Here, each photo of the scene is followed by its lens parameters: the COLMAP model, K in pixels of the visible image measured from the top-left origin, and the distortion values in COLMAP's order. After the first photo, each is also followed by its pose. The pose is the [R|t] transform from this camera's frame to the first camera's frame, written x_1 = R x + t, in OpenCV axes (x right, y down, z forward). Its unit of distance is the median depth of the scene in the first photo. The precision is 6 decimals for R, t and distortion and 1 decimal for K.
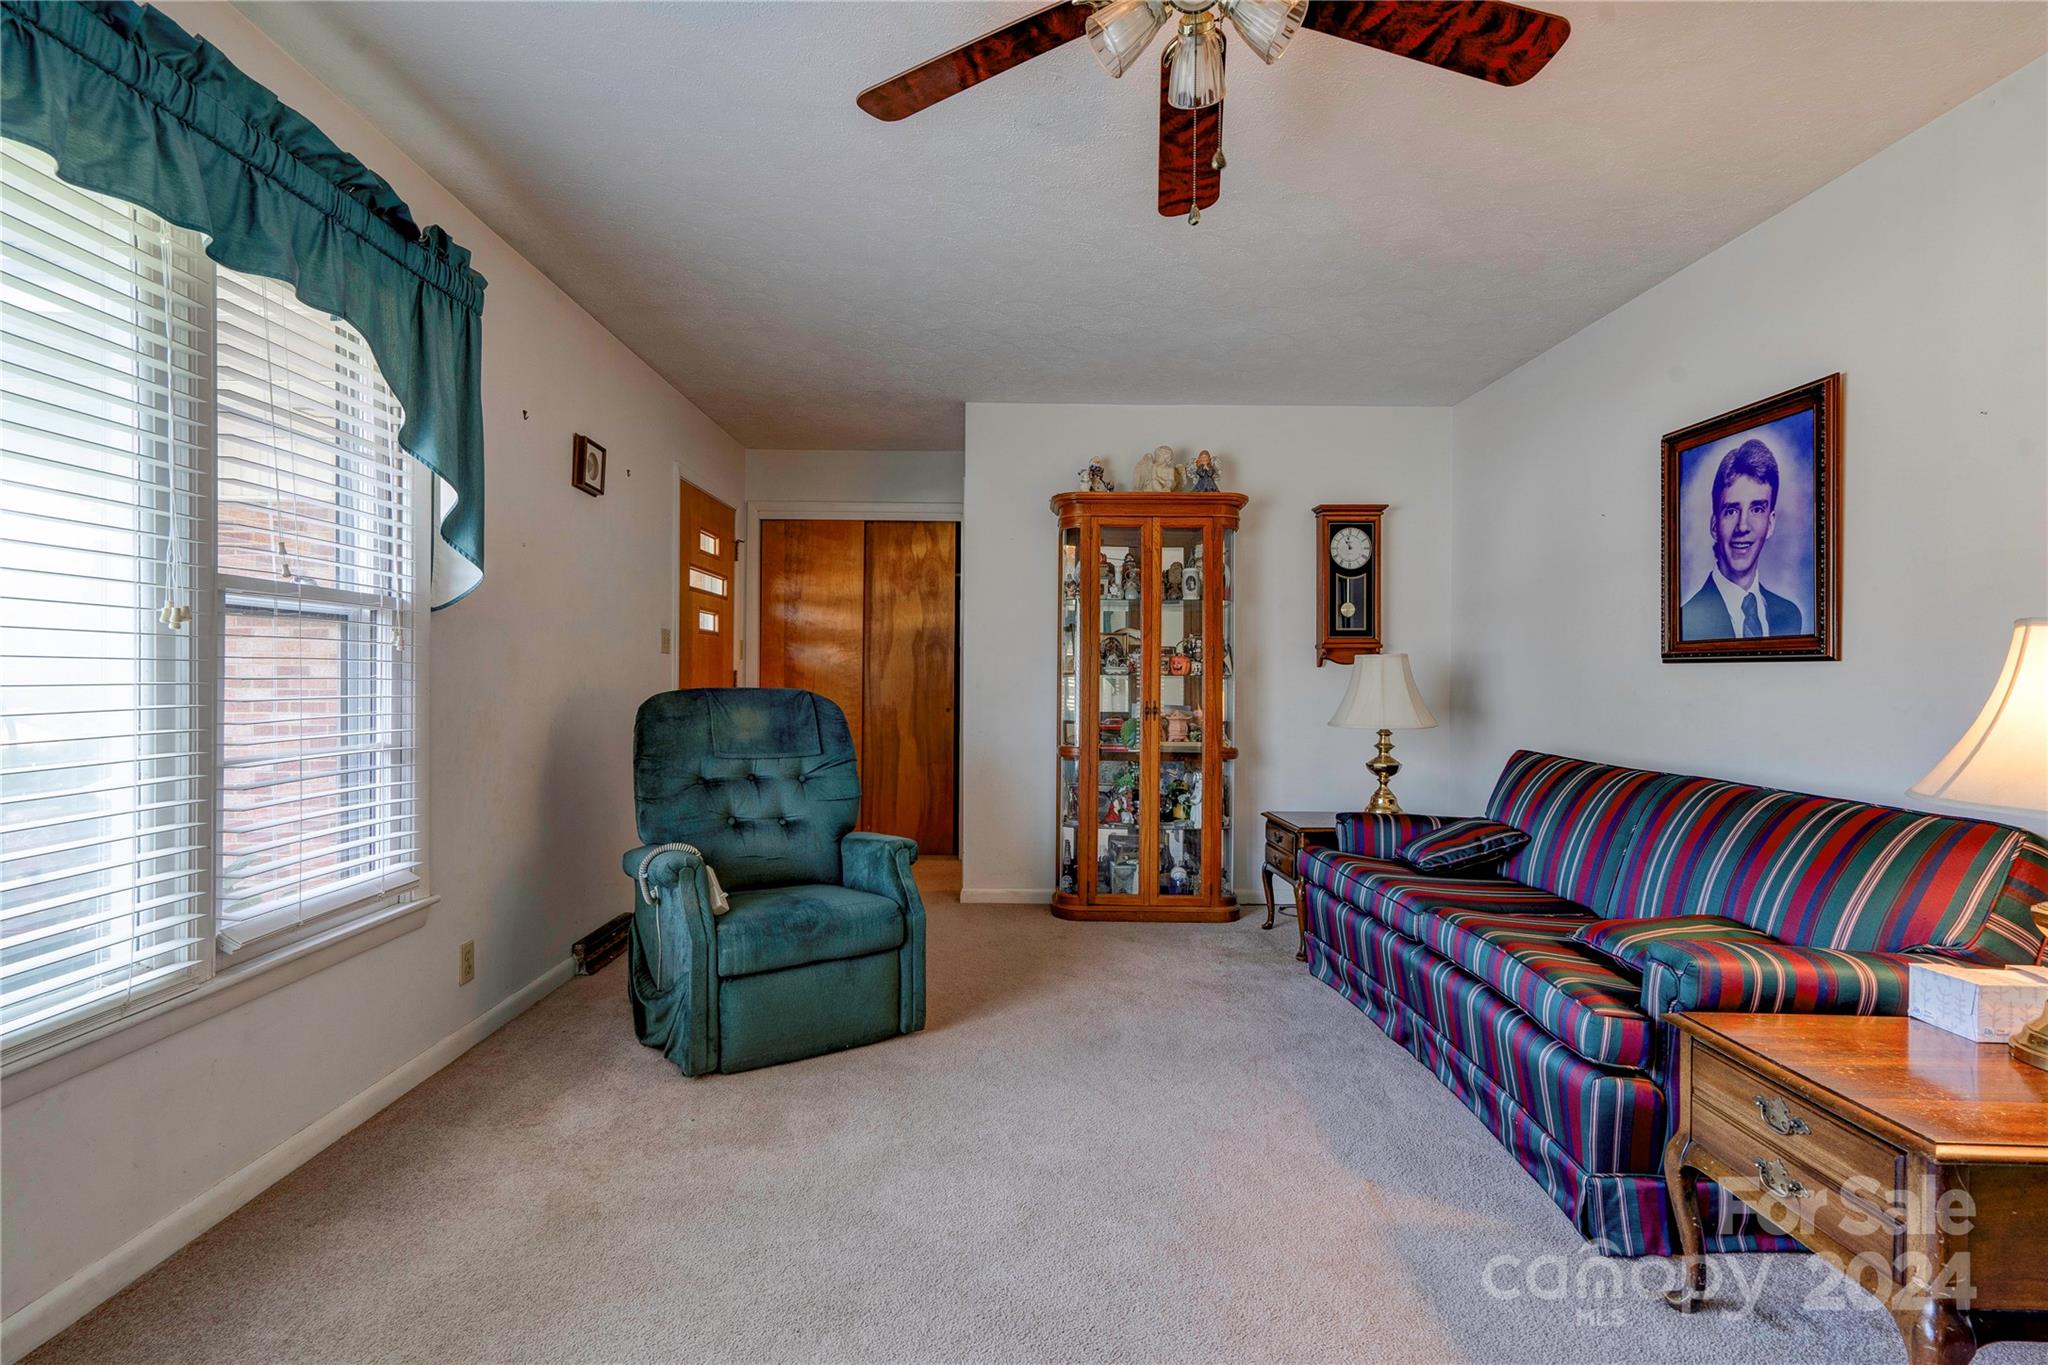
lens RADIAL K [[939.4, 0, 1027.0], [0, 939.4, 690.3], [0, 0, 1]] dist [0.009137, 0.003364]
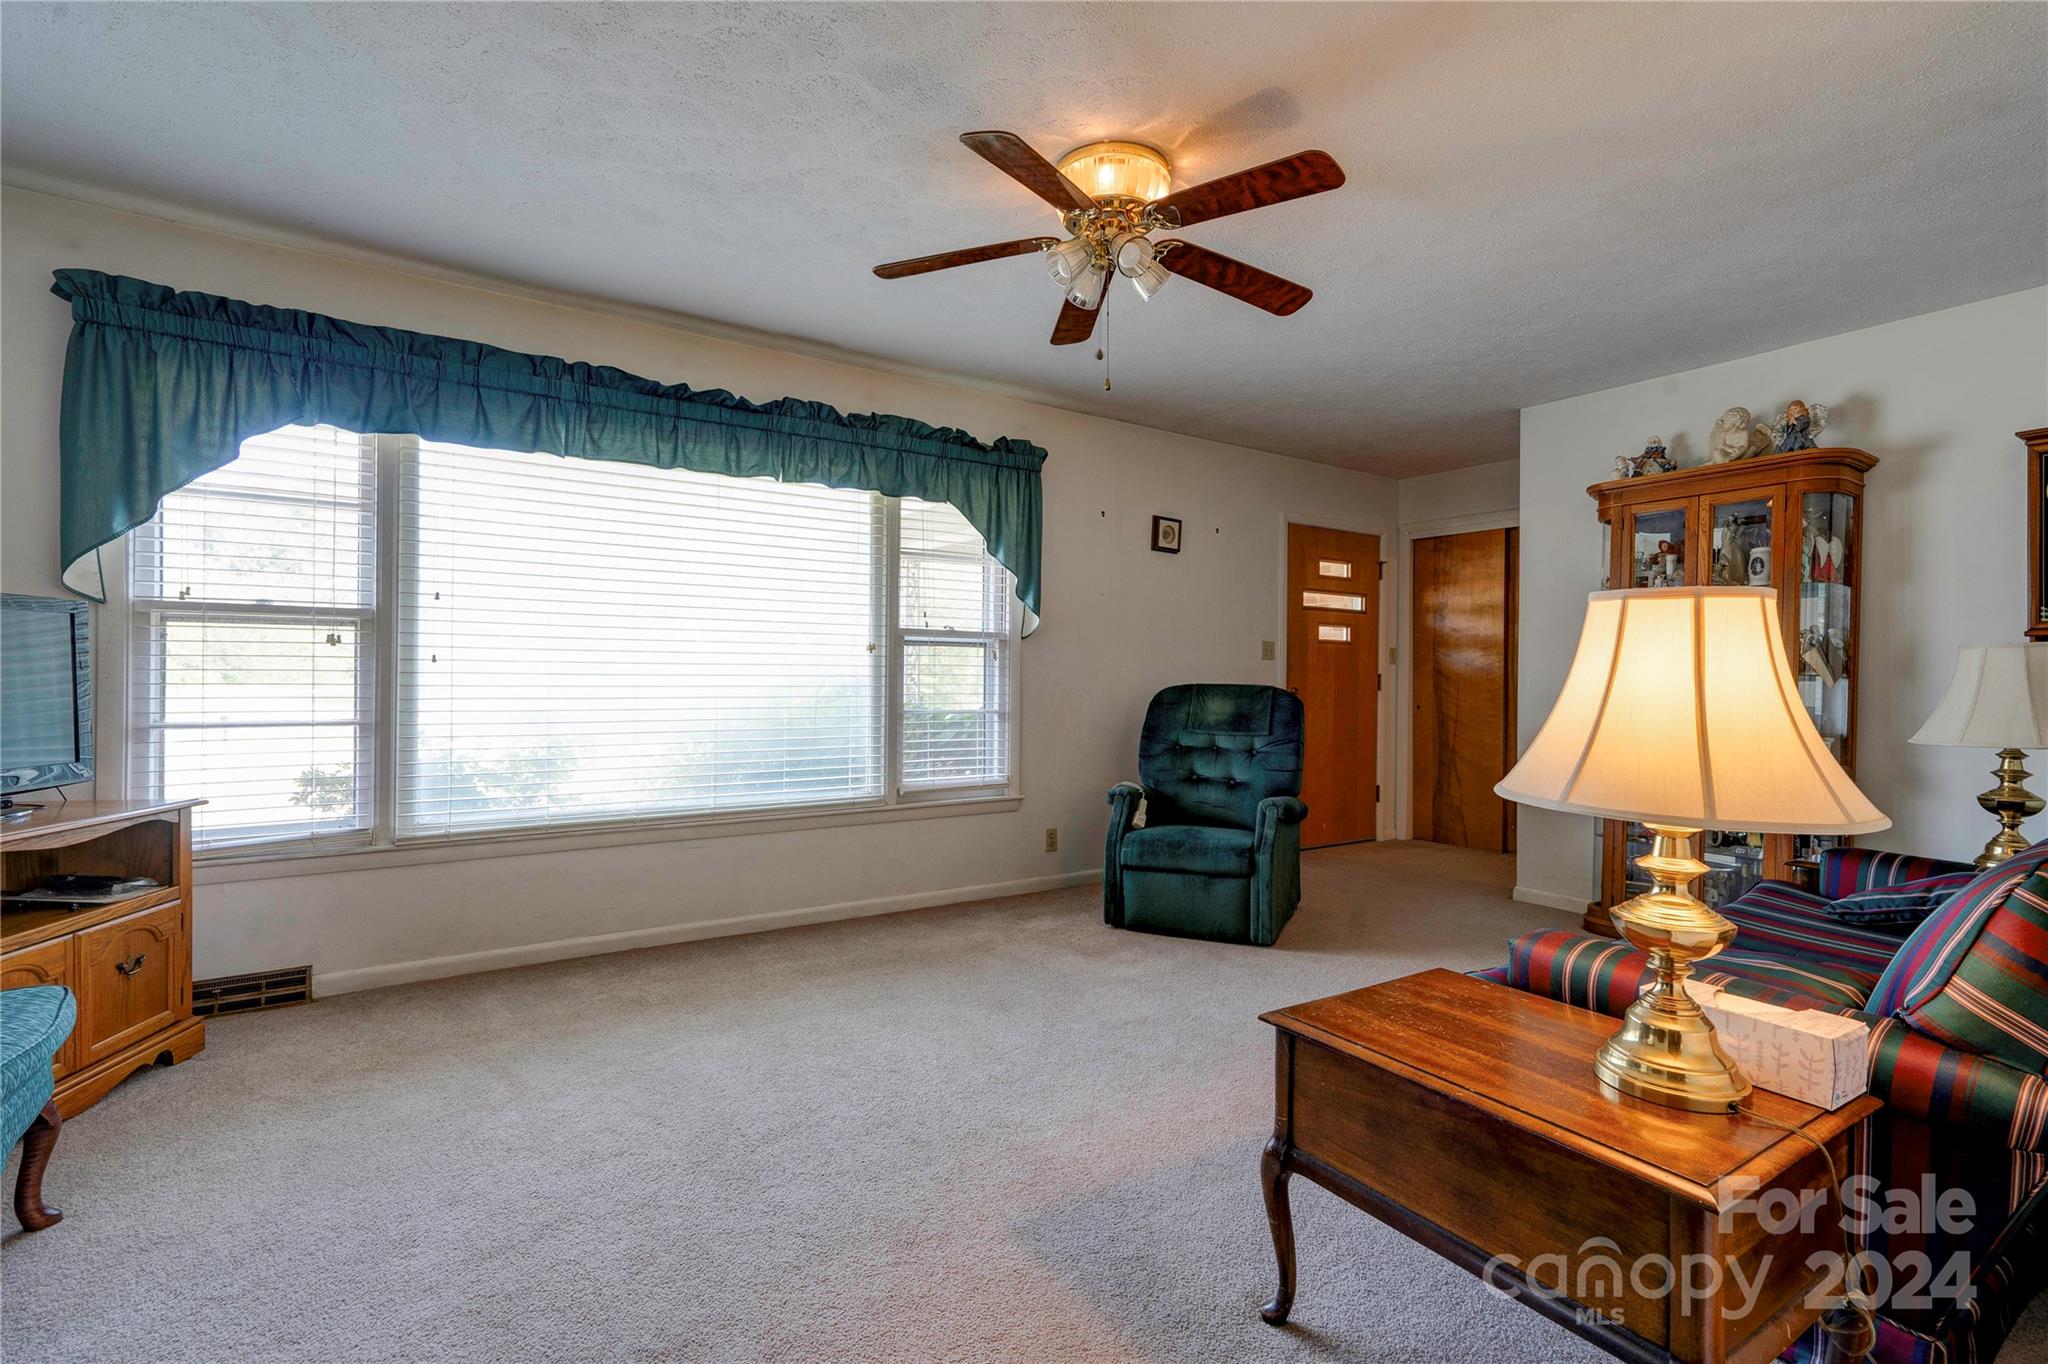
lens RADIAL K [[939.4, 0, 1037.4], [0, 939.4, 690.6], [0, 0, 1]] dist [0.009137, 0.003364]
pose [[0.570064, 0.009865, -0.821541, 0.697834], [-0.018388, 0.999831, -0.000753, 0.013582], [0.821395, 0.015536, 0.570149, -0.010862]]
